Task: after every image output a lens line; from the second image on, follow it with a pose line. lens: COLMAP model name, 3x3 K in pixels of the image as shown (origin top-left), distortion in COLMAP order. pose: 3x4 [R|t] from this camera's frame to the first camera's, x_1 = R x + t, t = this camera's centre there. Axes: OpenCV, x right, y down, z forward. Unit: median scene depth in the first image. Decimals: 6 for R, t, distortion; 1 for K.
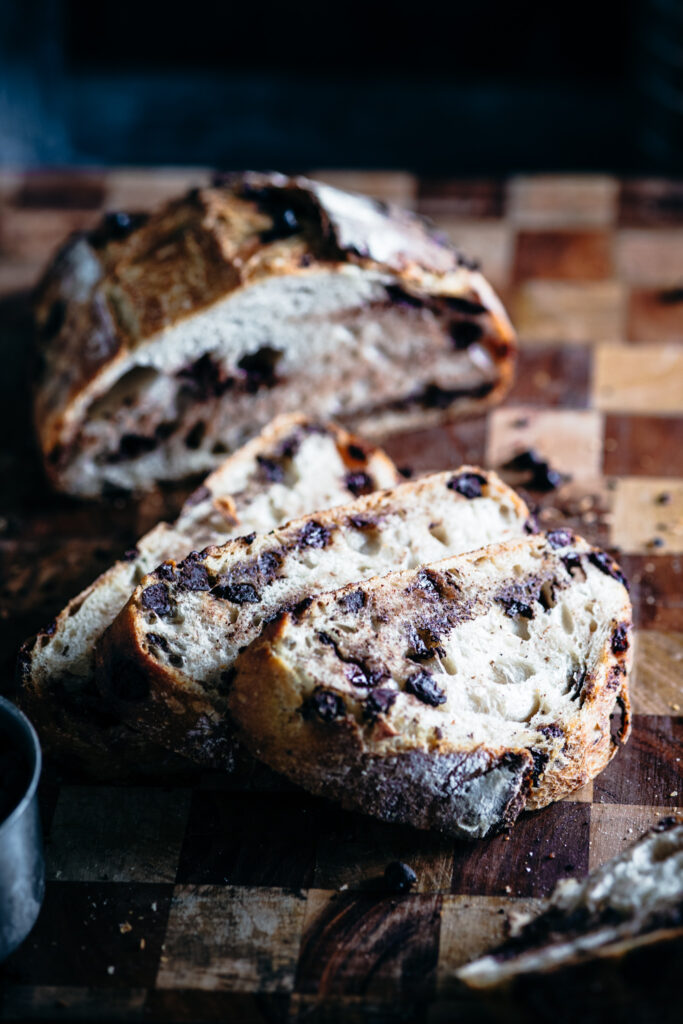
lens RADIAL K [[3375.2, 0, 341.5], [0, 3375.2, 512.0], [0, 0, 1]] dist [0.786365, -2.625212]
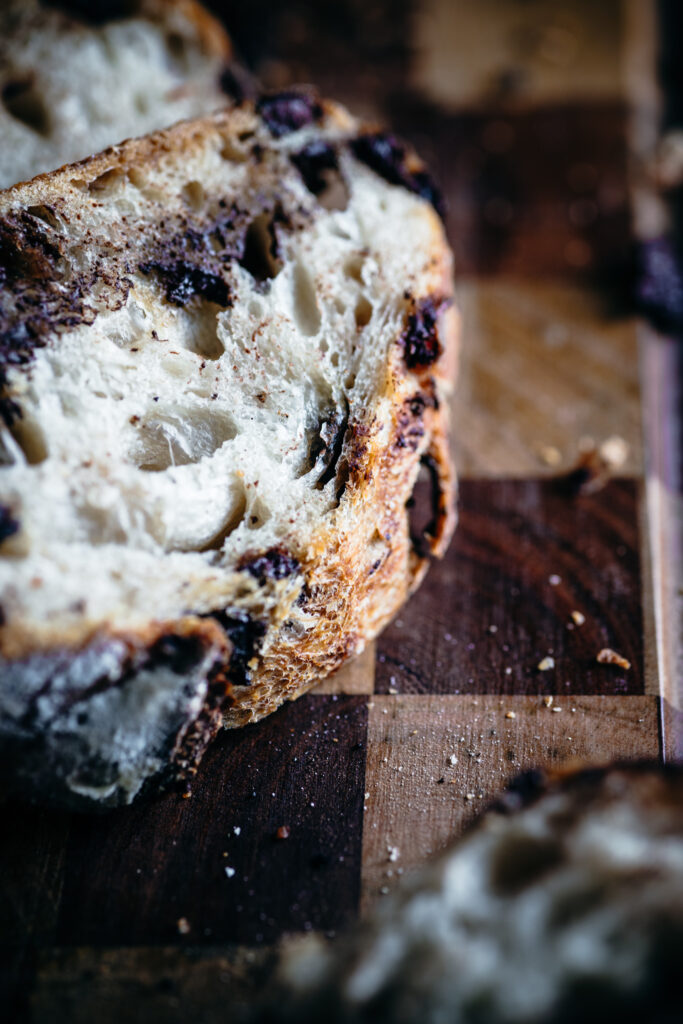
lens RADIAL K [[3375.2, 0, 341.5], [0, 3375.2, 512.0], [0, 0, 1]] dist [0.786365, -2.625212]
pose [[0.998792, -0.048619, 0.007141, 0.067416], [0.046306, 0.979828, 0.194404, -0.029099], [-0.016448, -0.193838, 0.980896, 0.552872]]
